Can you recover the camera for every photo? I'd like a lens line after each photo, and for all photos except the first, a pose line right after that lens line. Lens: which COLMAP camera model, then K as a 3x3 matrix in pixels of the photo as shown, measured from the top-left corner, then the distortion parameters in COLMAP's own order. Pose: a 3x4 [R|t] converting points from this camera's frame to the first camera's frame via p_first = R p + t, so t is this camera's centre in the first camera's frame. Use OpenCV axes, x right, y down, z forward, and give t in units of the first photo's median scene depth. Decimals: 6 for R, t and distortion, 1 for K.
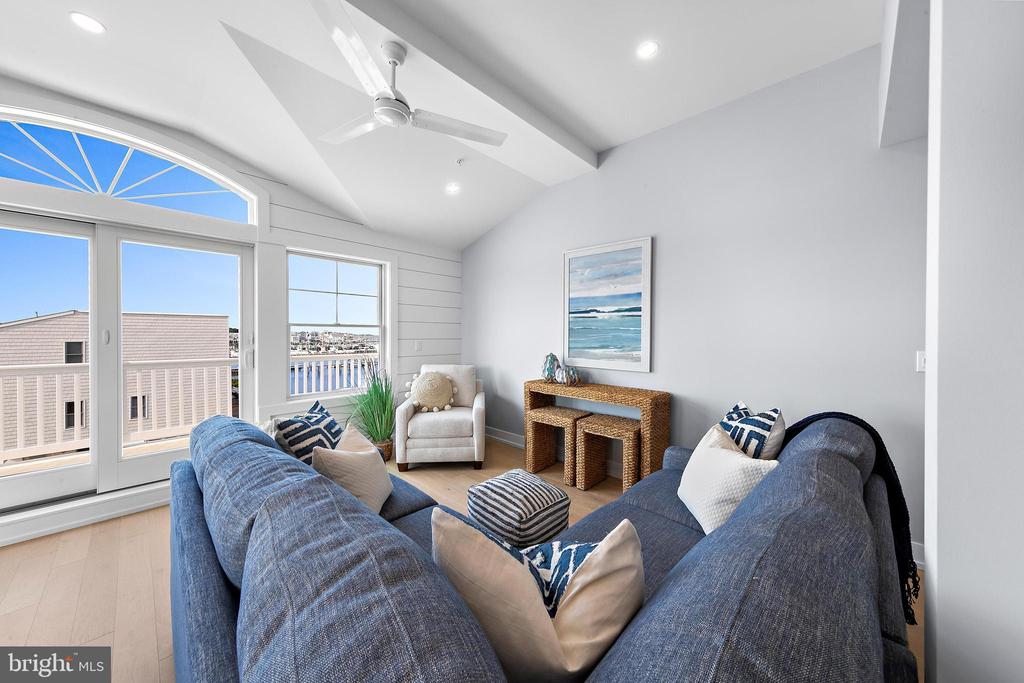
lens RADIAL K [[353.0, 0, 512.4], [0, 353.0, 336.7], [0, 0, 1]] dist [0.020716, 0.000063]
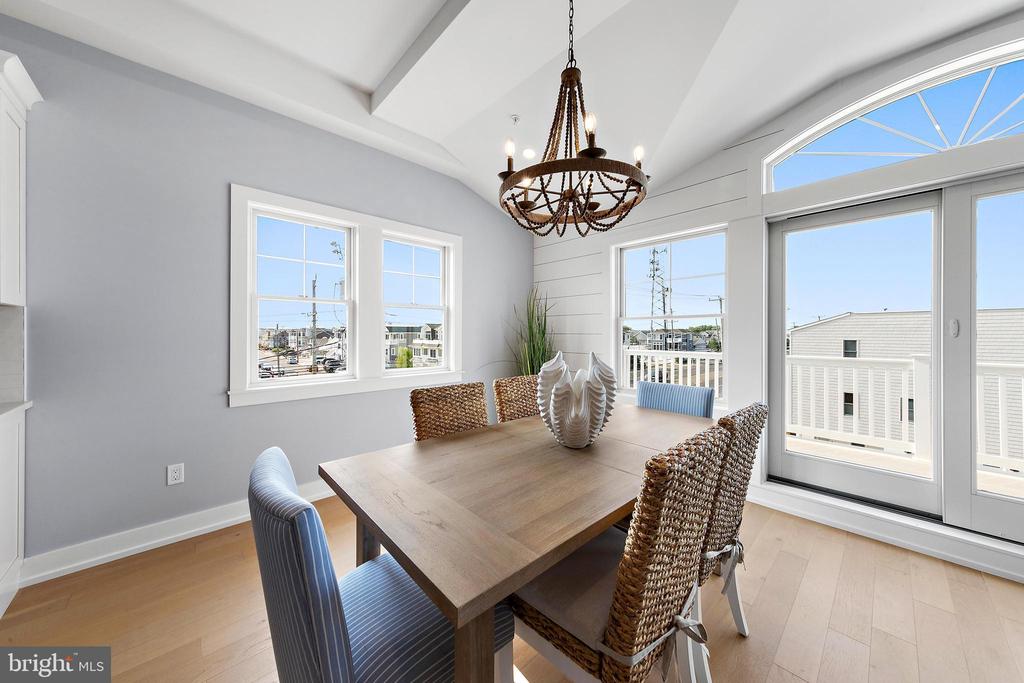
lens RADIAL K [[353.0, 0, 512.4], [0, 353.0, 336.7], [0, 0, 1]] dist [0.020716, 0.000063]
pose [[-0.051805, 0.008411, -0.998622, -0.220202], [-0.007207, 0.999935, 0.008796, 0.014598], [0.998631, 0.007653, -0.051741, 0.066457]]
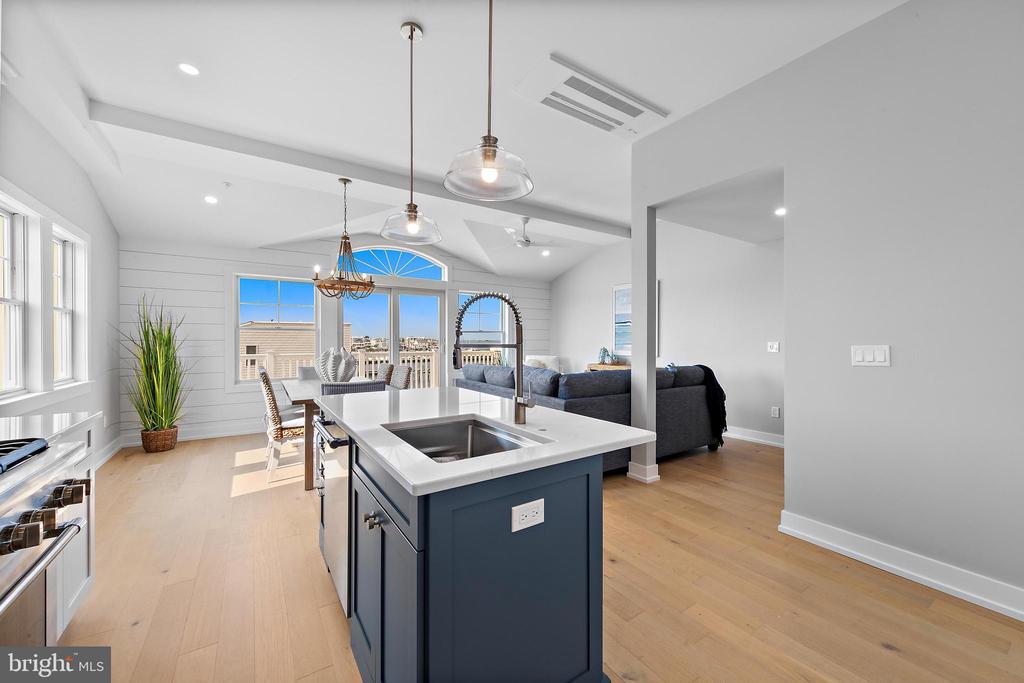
lens RADIAL K [[395.5, 0, 512.0], [0, 395.5, 341.5], [0, 0, 1]] dist [0.001139, -0.000031]
pose [[0.972941, -0.000997, -0.231050, 0.126518], [0.000265, 0.999995, -0.003201, 0.026265], [0.231052, 0.003053, 0.972937, -0.984894]]
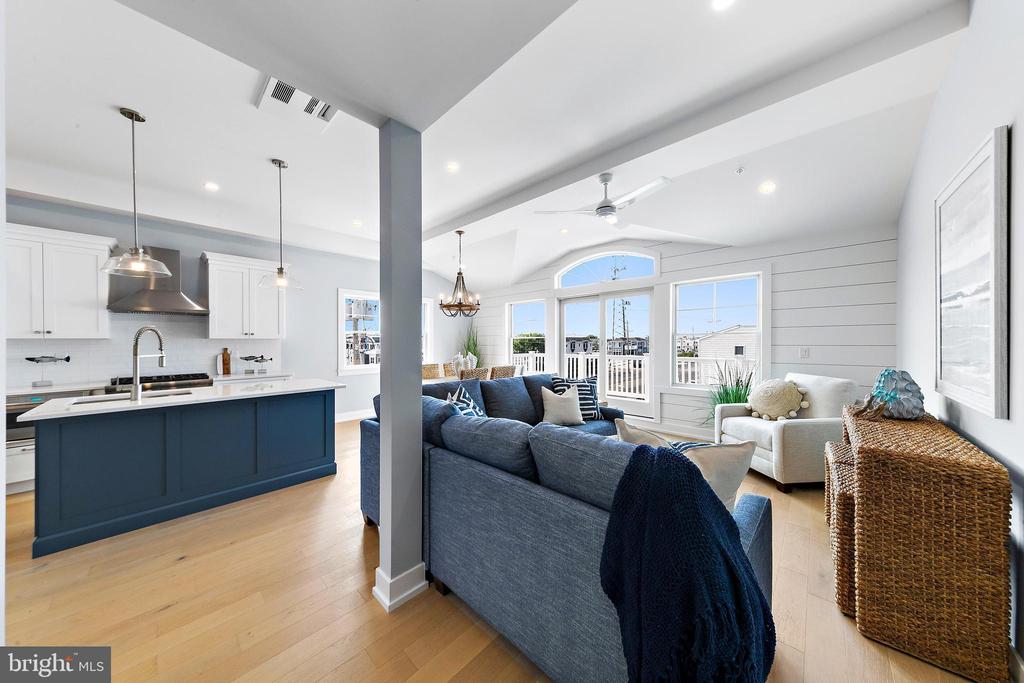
lens RADIAL K [[323.7, 0, 512.0], [0, 323.7, 341.5], [0, 0, 1]] dist [-0.000242, -0.000022]
pose [[0.010579, -0.003672, -0.999937, 0.733263], [0.003071, 0.999989, -0.003639, -0.002407], [0.999939, -0.003033, 0.010590, 0.319545]]
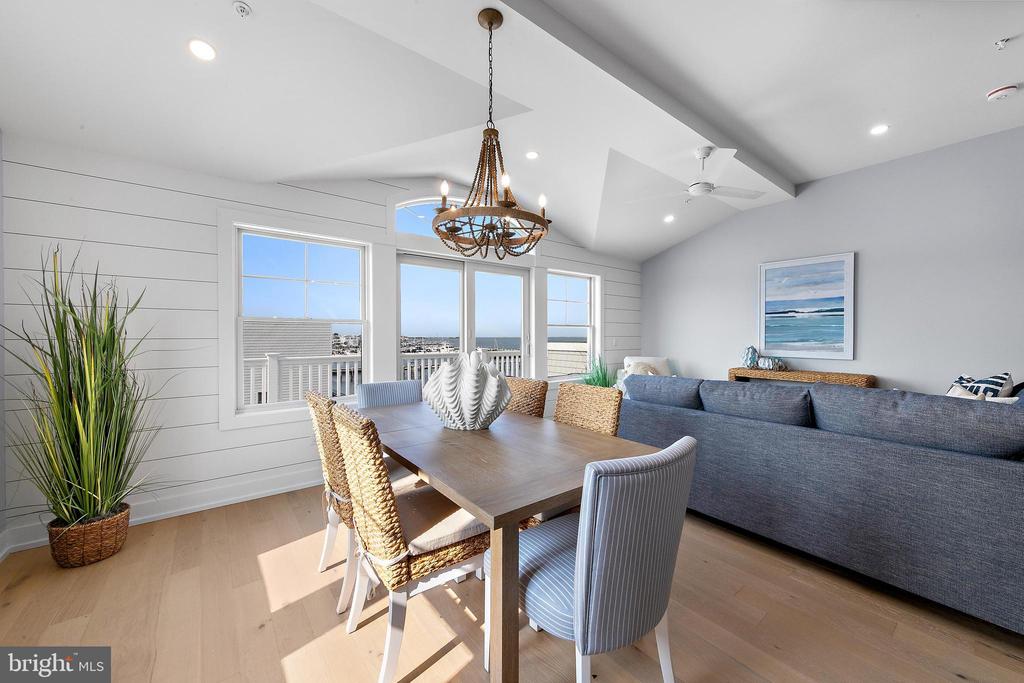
lens RADIAL K [[379.7, 0, 511.3], [0, 379.7, 338.7], [0, 0, 1]] dist [0.003224, 0.000234]
pose [[0.988838, -0.004443, -0.148930, -0.559320], [0.004265, 0.999990, -0.001515, 0.020247], [0.148935, 0.000863, 0.988847, -0.475862]]
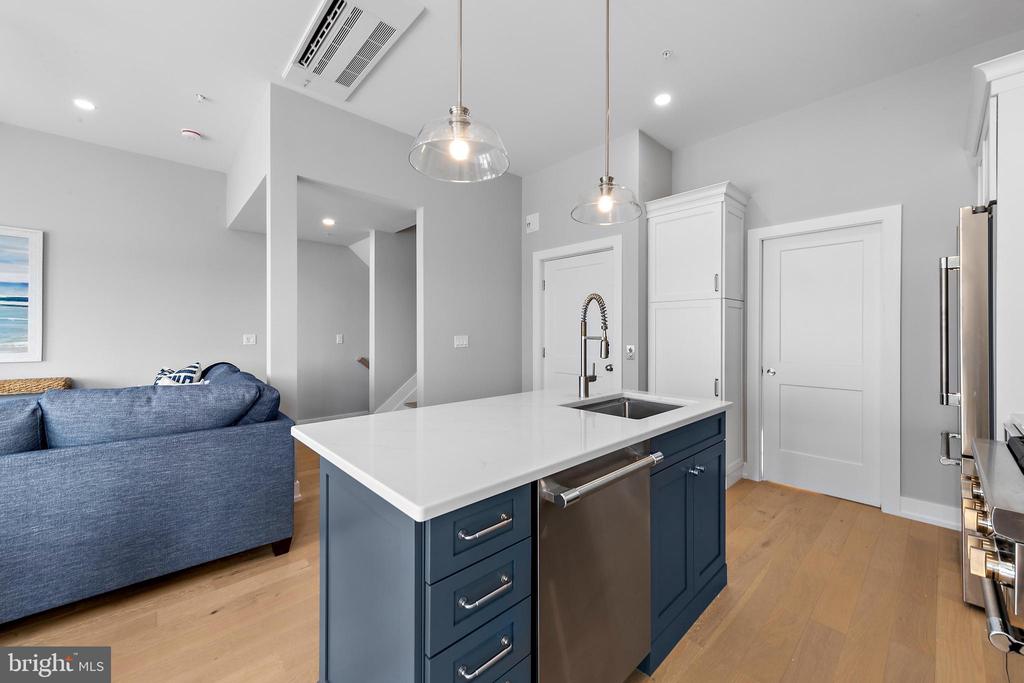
lens RADIAL K [[396.6, 0, 515.4], [0, 396.6, 334.1], [0, 0, 1]] dist [0.002908, 0.000225]
pose [[0.053985, -0.005043, 0.998529, -0.645457], [0.004748, 0.999977, 0.004793, 0.020098], [-0.998530, 0.004483, 0.054008, -0.416332]]
